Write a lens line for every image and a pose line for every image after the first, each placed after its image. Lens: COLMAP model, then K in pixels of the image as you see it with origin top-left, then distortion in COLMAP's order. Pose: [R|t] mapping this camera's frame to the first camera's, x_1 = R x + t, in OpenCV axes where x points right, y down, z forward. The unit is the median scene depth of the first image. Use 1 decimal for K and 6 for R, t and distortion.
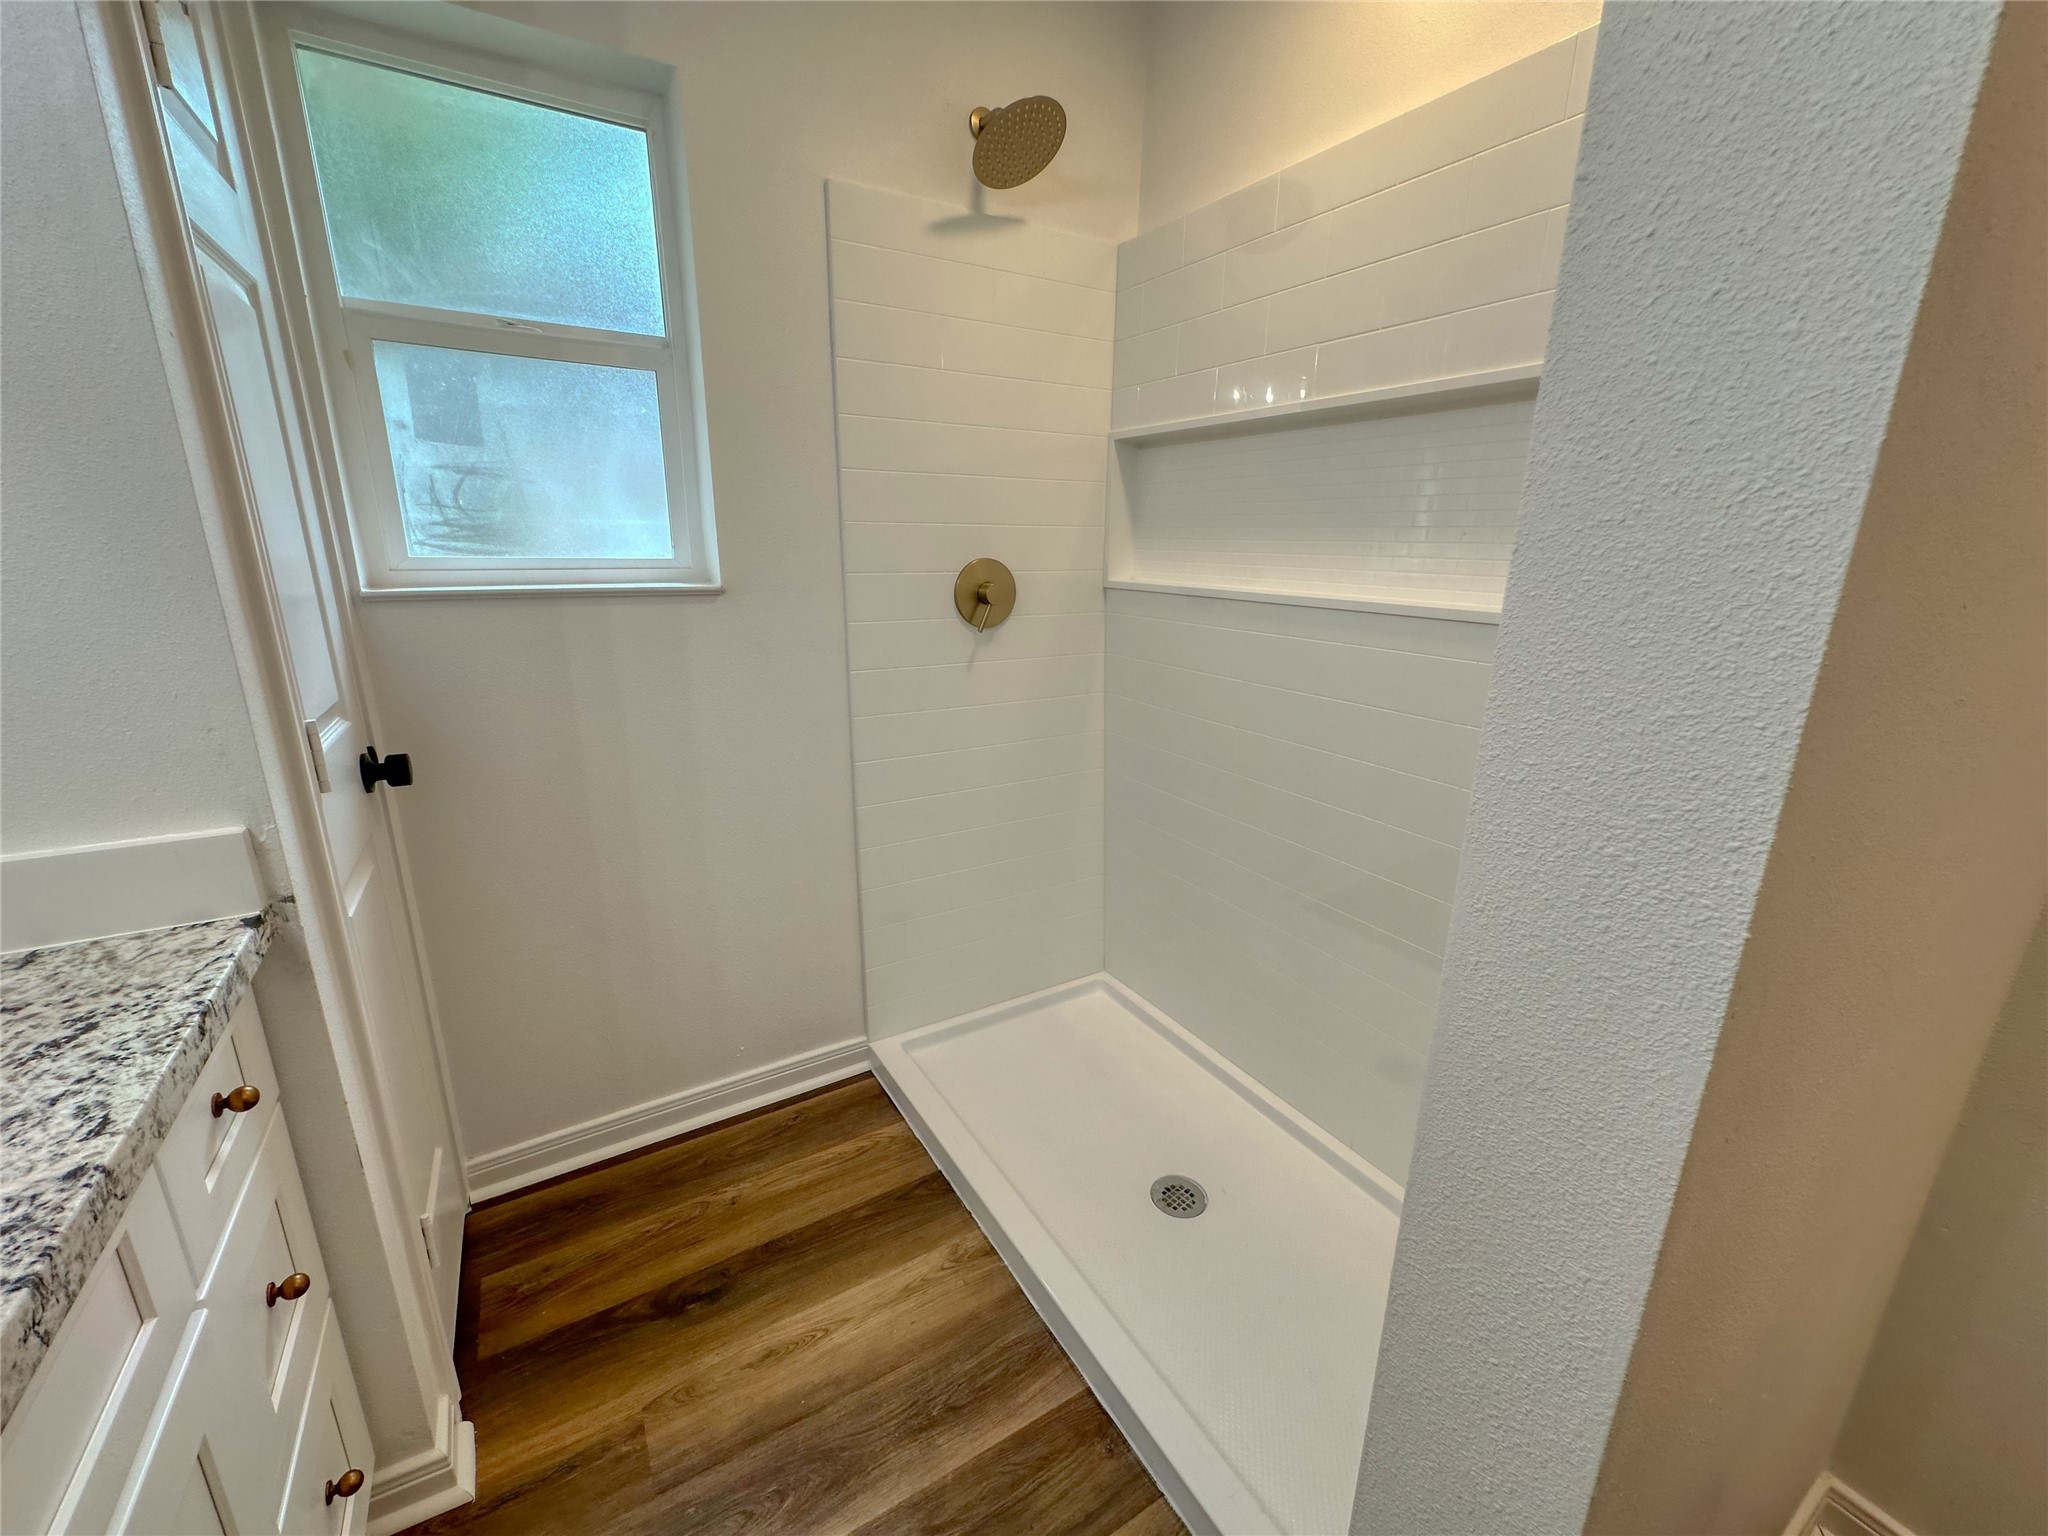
lens RADIAL K [[829.5, 0, 1028.0], [0, 829.5, 772.3], [0, 0, 1]] dist [0.002422, -0.000140]
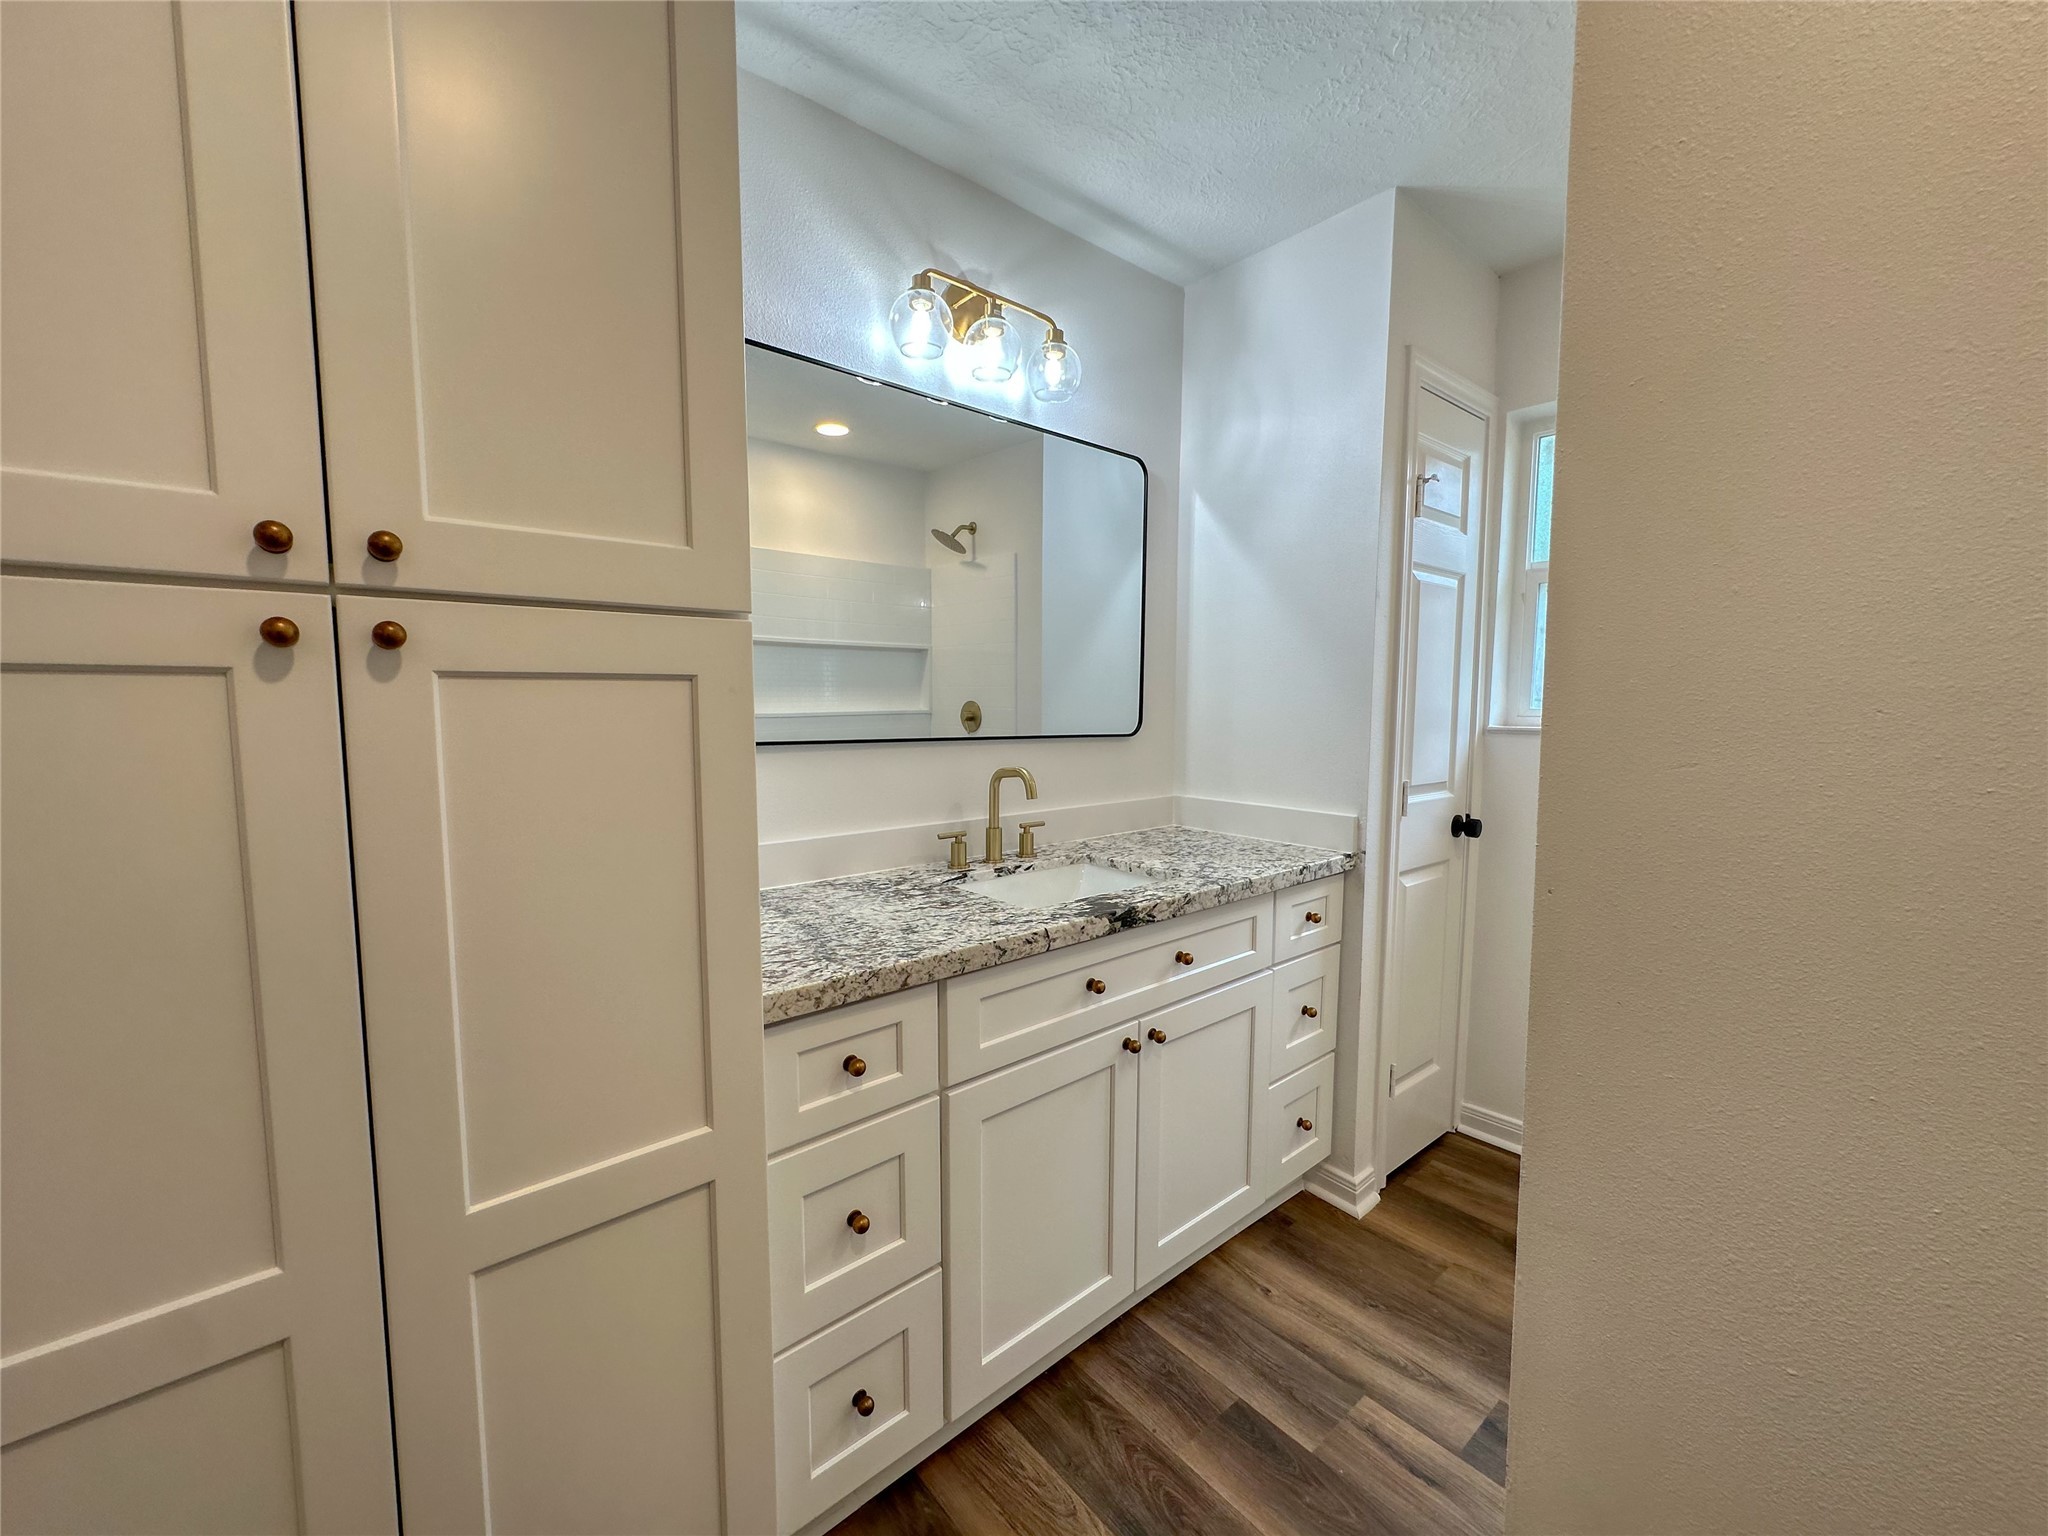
lens RADIAL K [[829.5, 0, 1022.4], [0, 829.5, 768.0], [0, 0, 1]] dist [0.002422, -0.000140]
pose [[0.161727, 0.076282, -0.983883, 1.163624], [-0.274713, 0.961078, 0.029358, 0.125850], [0.947827, 0.265538, 0.176388, -0.324799]]
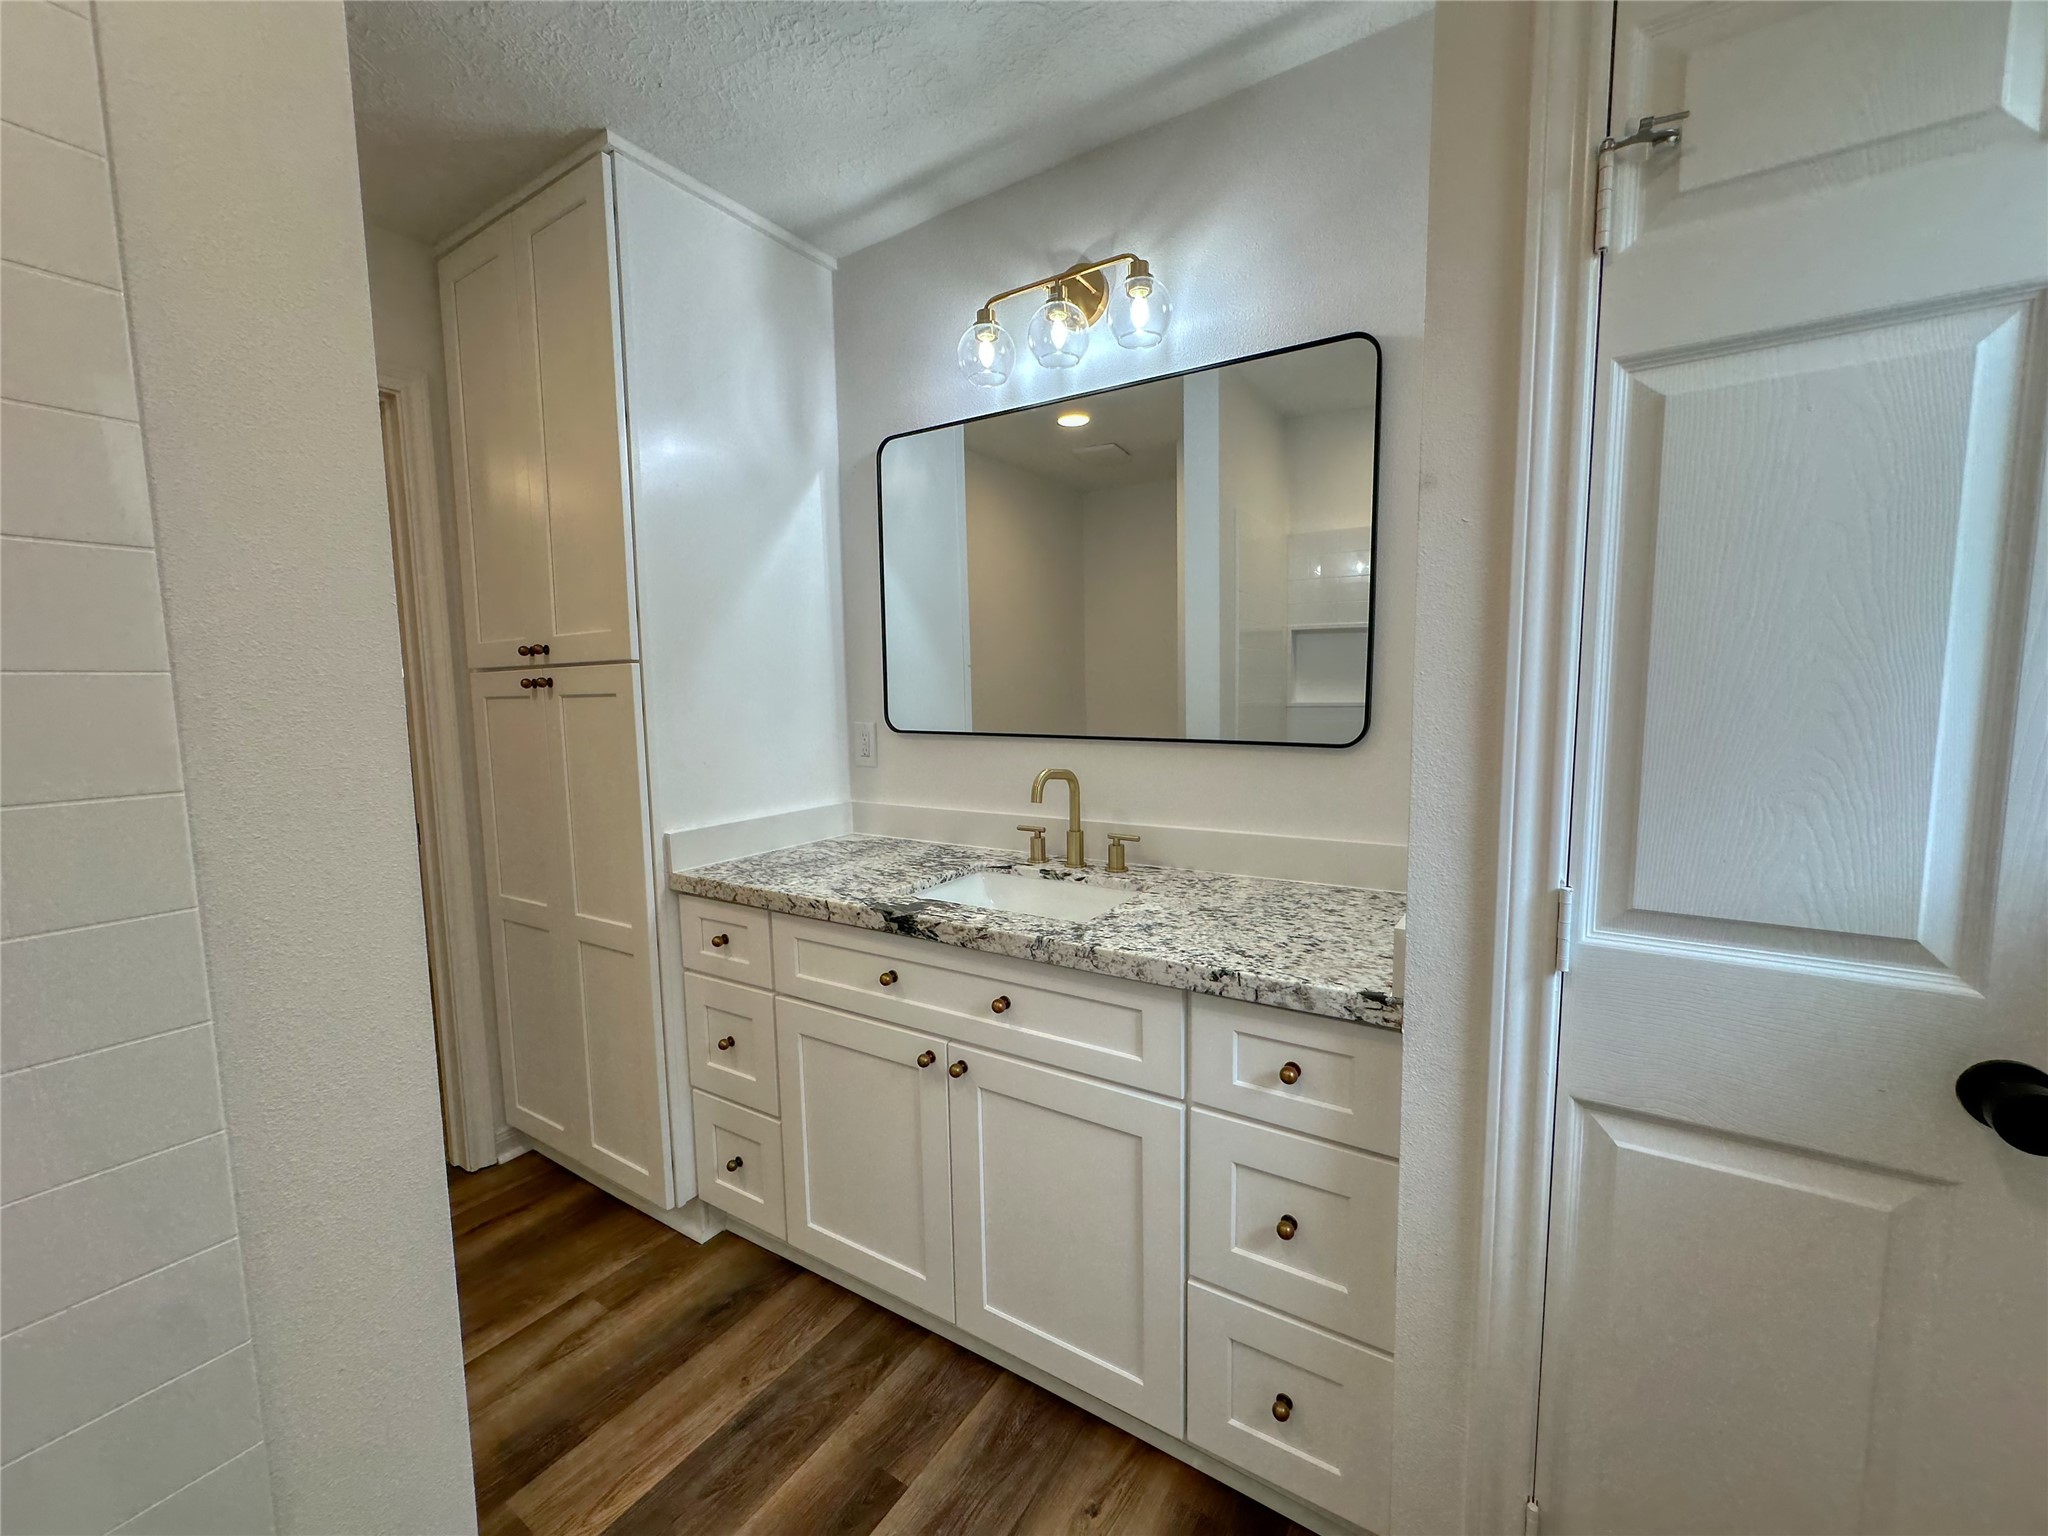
lens RADIAL K [[829.5, 0, 1018.1], [0, 829.5, 766.2], [0, 0, 1]] dist [0.002422, -0.000140]
pose [[-0.901475, 0.052091, -0.429684, 0.048004], [-0.107919, 0.934328, 0.339682, -0.485767], [0.419160, 0.352586, -0.836652, 1.658562]]
